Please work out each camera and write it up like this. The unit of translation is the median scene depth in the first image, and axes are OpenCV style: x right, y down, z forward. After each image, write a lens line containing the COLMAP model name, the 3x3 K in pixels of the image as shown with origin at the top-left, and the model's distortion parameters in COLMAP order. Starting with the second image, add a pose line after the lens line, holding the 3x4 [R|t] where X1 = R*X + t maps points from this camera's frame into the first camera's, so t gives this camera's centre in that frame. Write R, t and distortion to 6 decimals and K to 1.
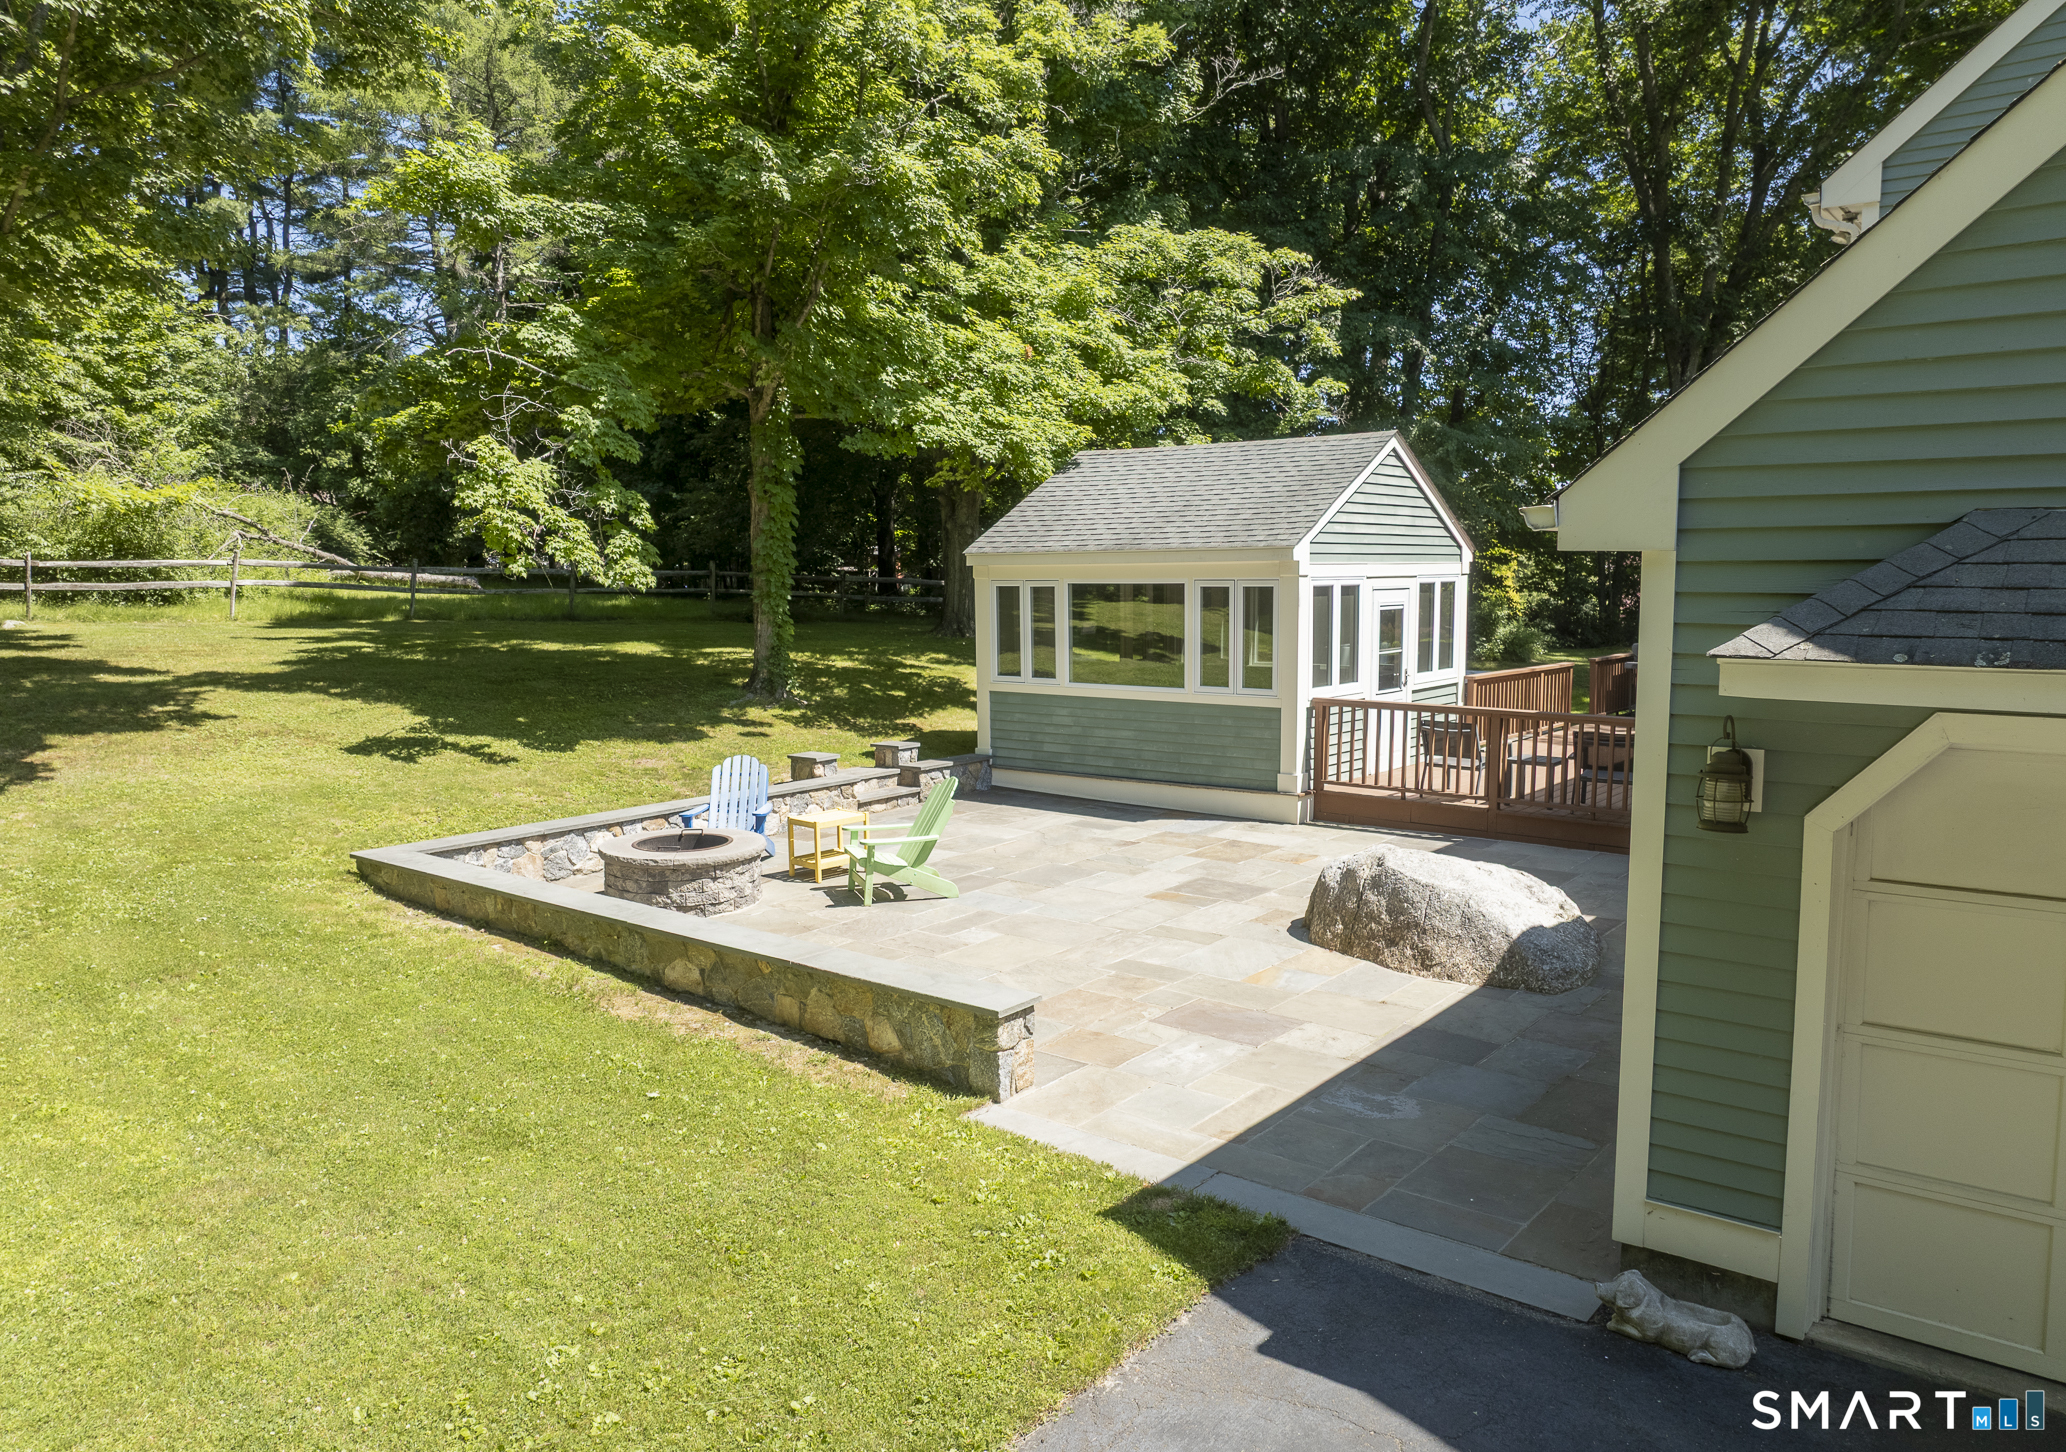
lens RADIAL K [[1447.4, 0, 1031.6], [0, 1447.4, 730.3], [0, 0, 1]] dist [-0.011838, -0.003335]
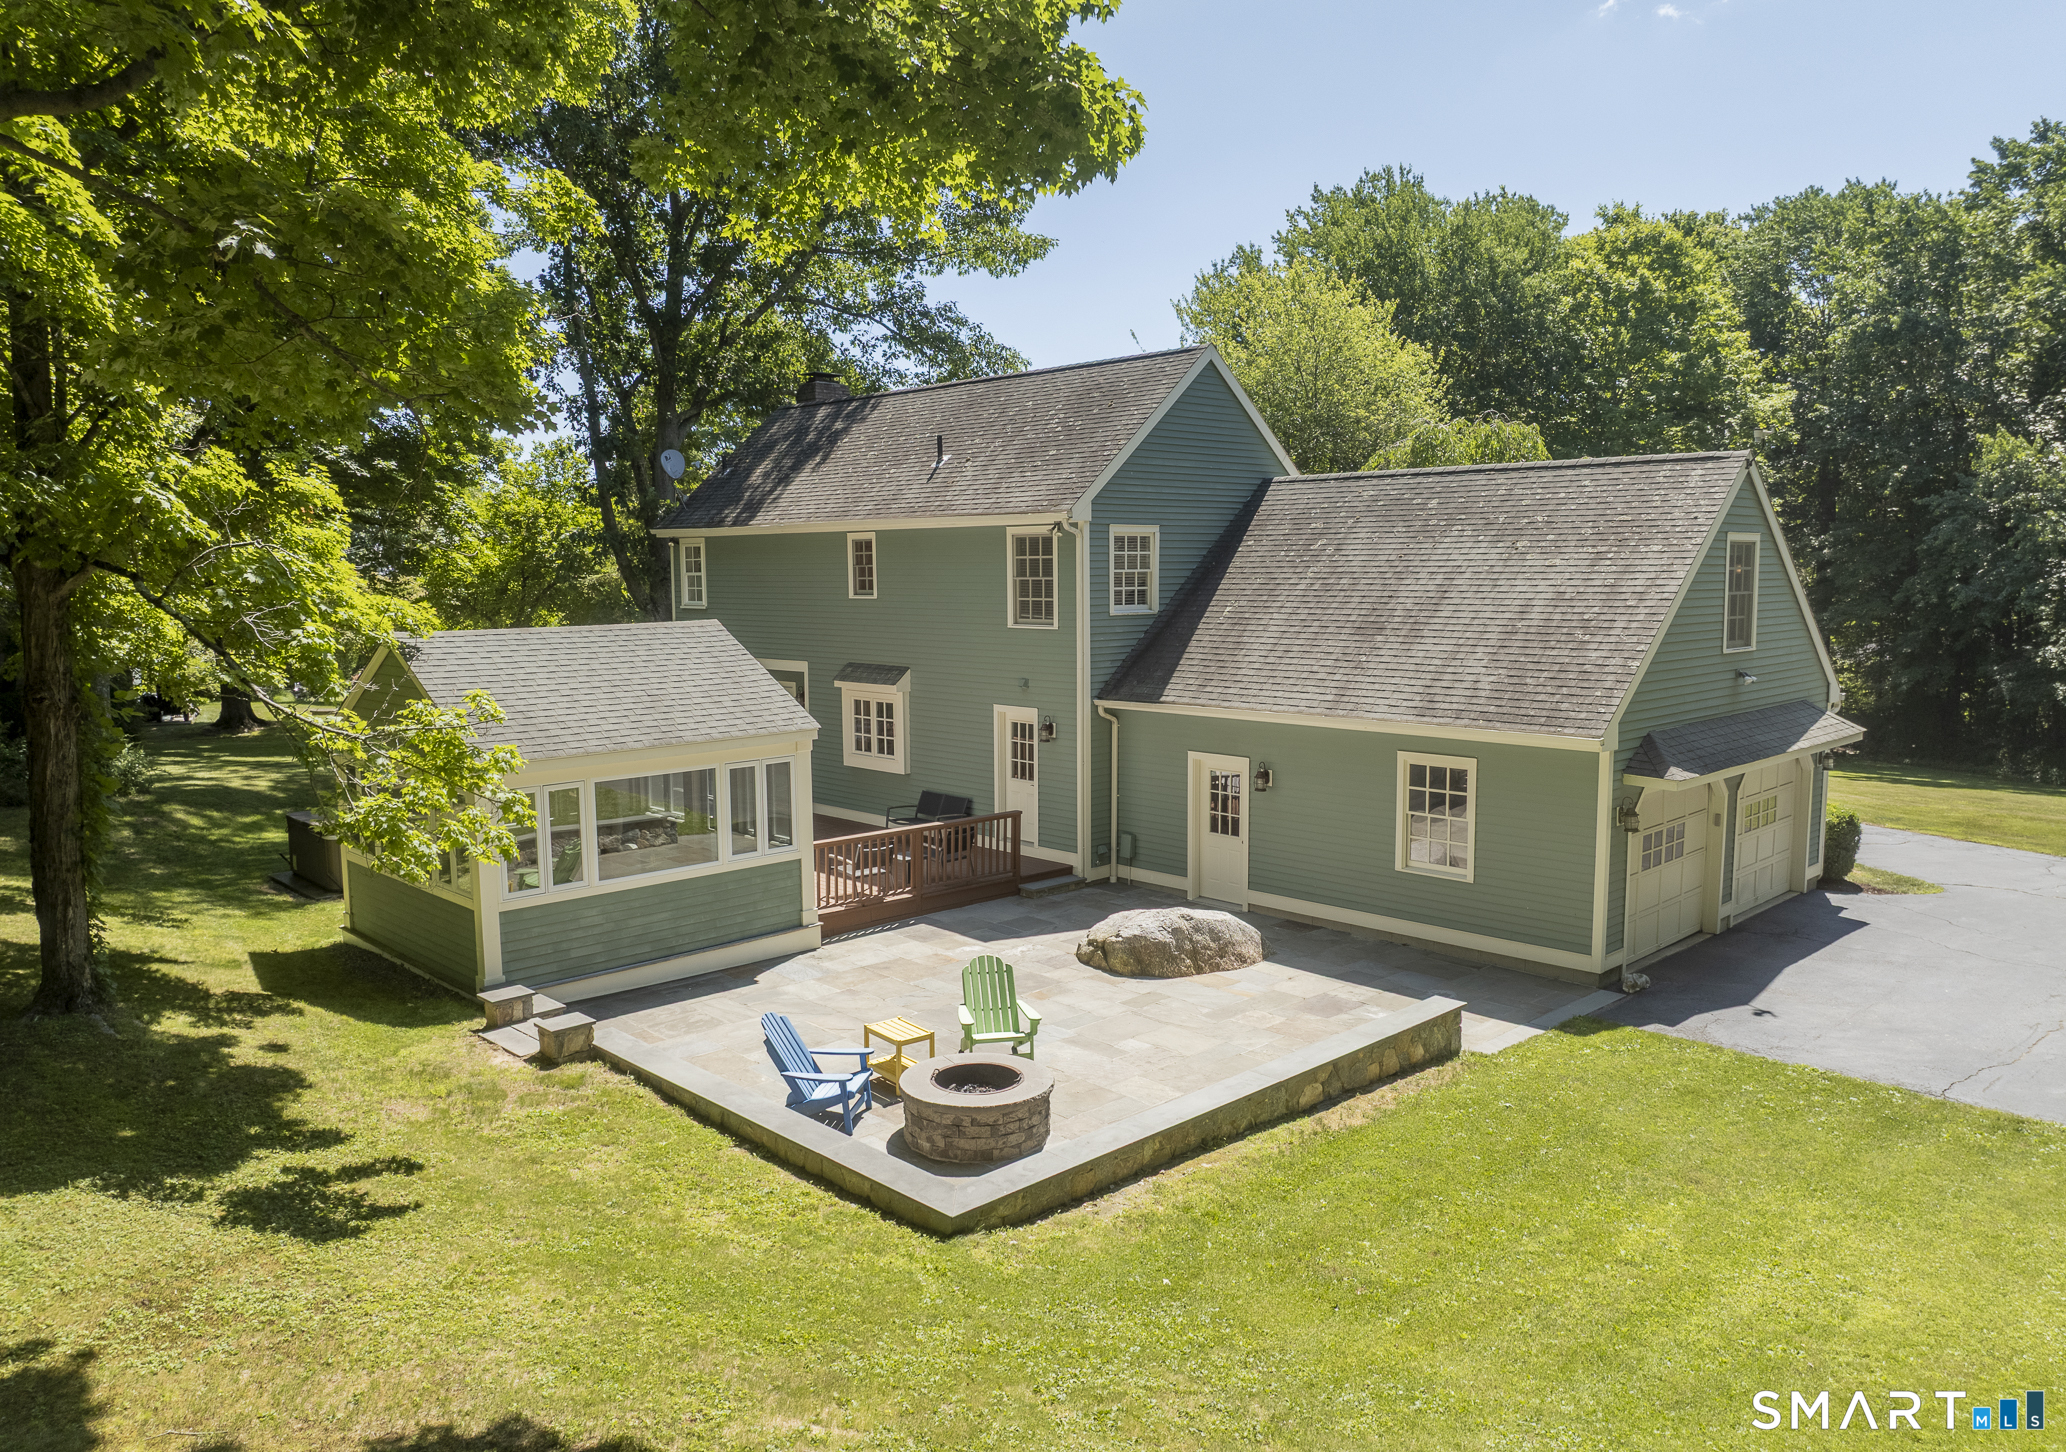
lens RADIAL K [[1447.4, 0, 1032.7], [0, 1447.4, 723.0], [0, 0, 1]] dist [-0.011838, -0.003335]
pose [[0.116427, -0.108163, 0.987292, -1.539651], [0.108704, 0.989468, 0.095582, -0.344011], [-0.987233, 0.096194, 0.126959, 0.968263]]
